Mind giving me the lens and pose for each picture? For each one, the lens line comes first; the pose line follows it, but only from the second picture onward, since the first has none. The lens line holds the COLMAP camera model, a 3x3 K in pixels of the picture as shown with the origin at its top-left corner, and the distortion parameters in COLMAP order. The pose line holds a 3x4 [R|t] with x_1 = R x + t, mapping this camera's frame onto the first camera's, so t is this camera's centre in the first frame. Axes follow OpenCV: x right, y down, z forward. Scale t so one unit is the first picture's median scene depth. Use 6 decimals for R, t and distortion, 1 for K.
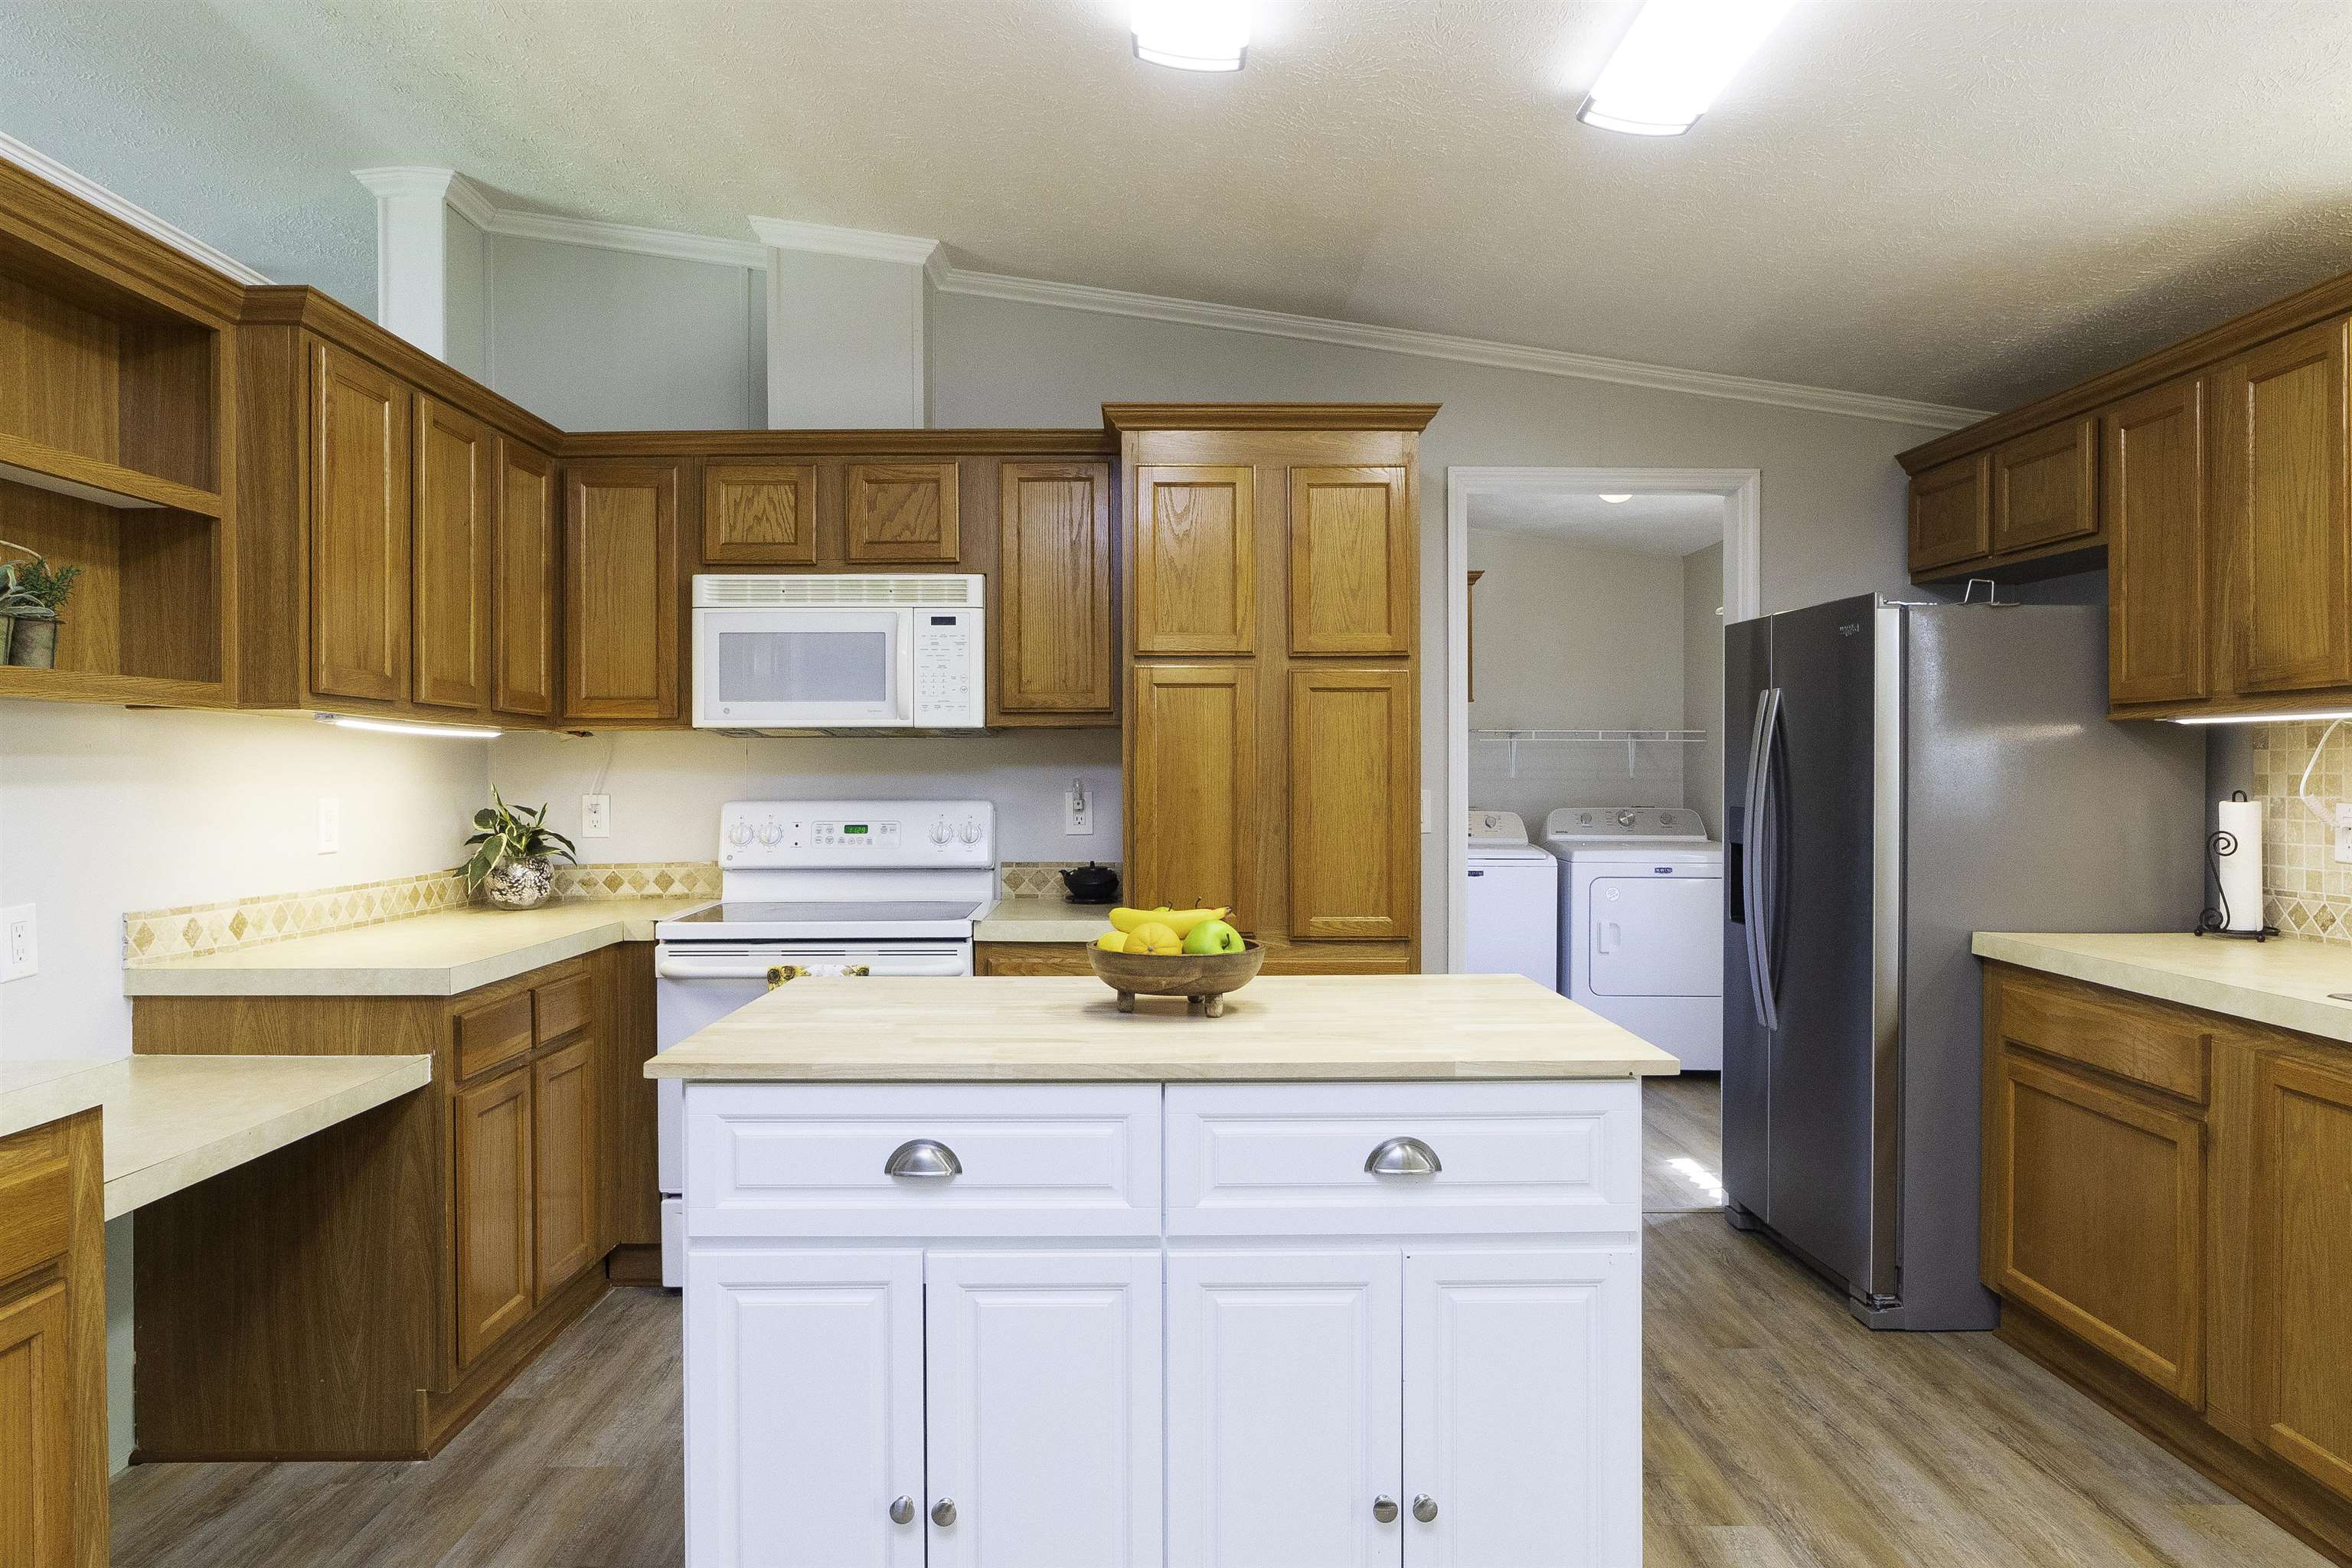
lens RADIAL K [[1471.0, 0, 1162.6], [0, 1471.0, 774.5], [0, 0, 1]] dist [-0.007561, 0.003073]
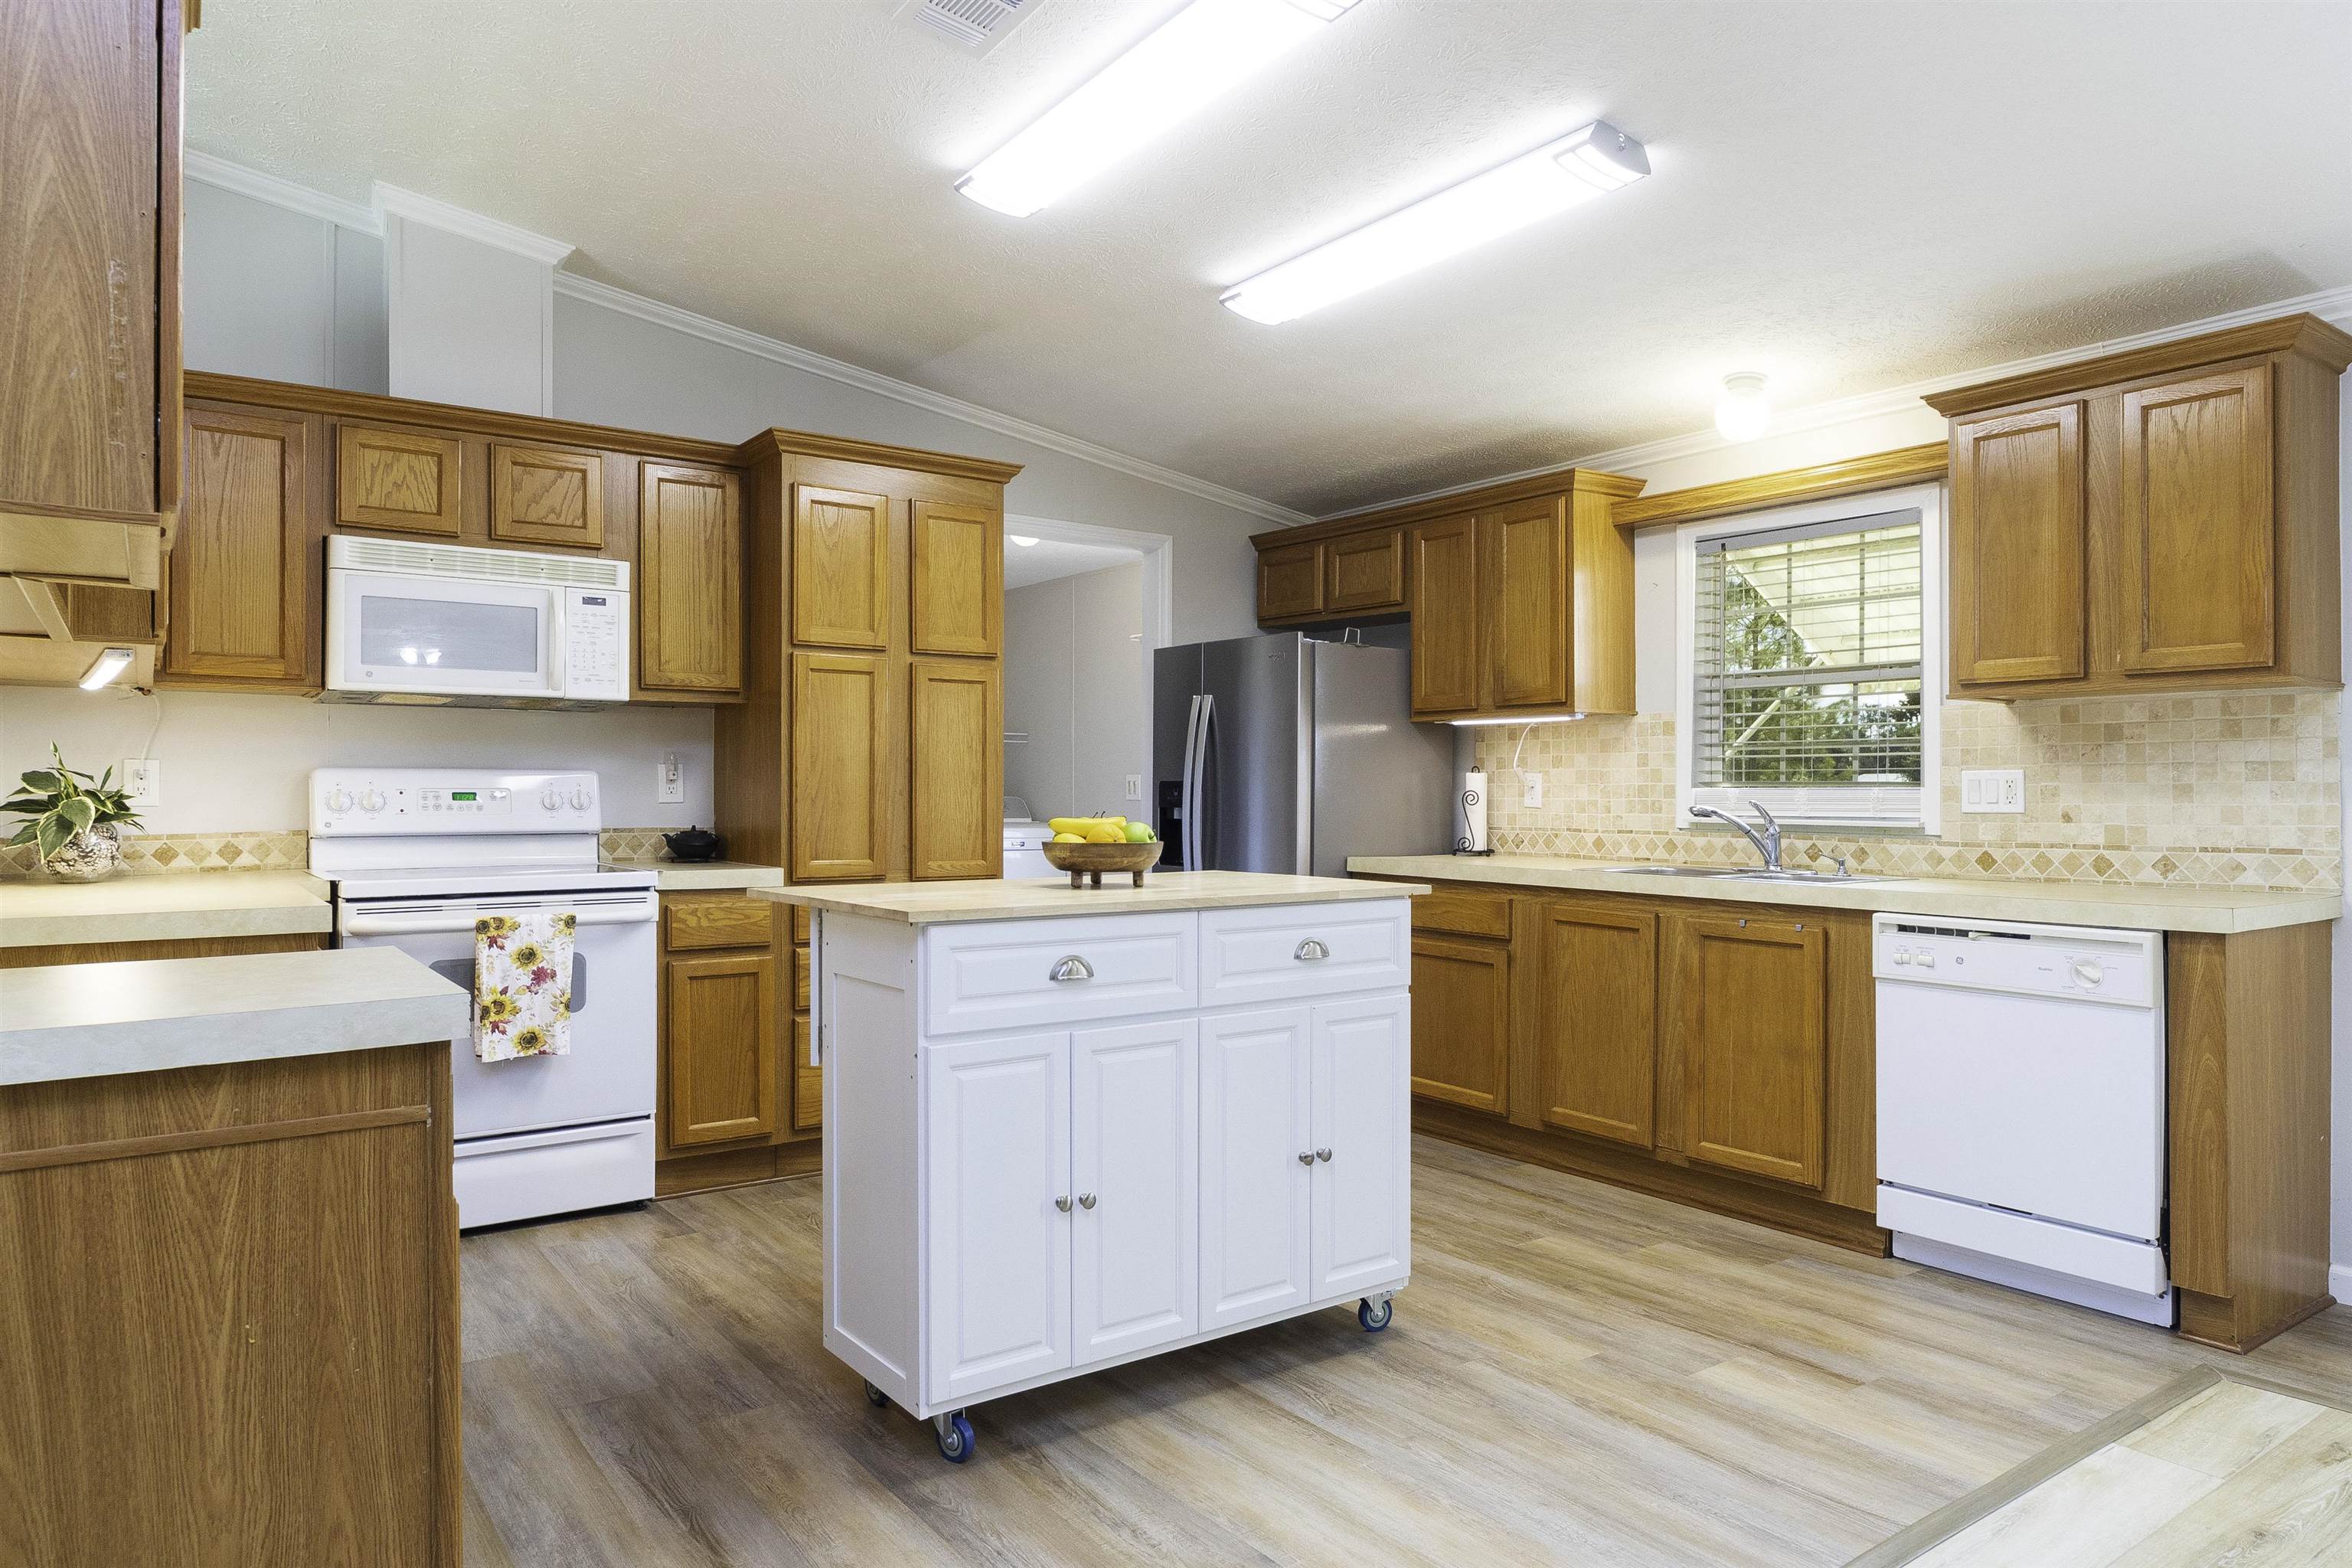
lens RADIAL K [[1463.8, 0, 1172.7], [0, 1463.8, 783.7], [0, 0, 1]] dist [-0.007742, 0.001021]
pose [[0.814198, 0.006758, 0.580548, -0.428219], [-0.002365, 0.999963, -0.008323, 0.038323], [-0.580582, 0.005404, 0.814184, -0.125232]]
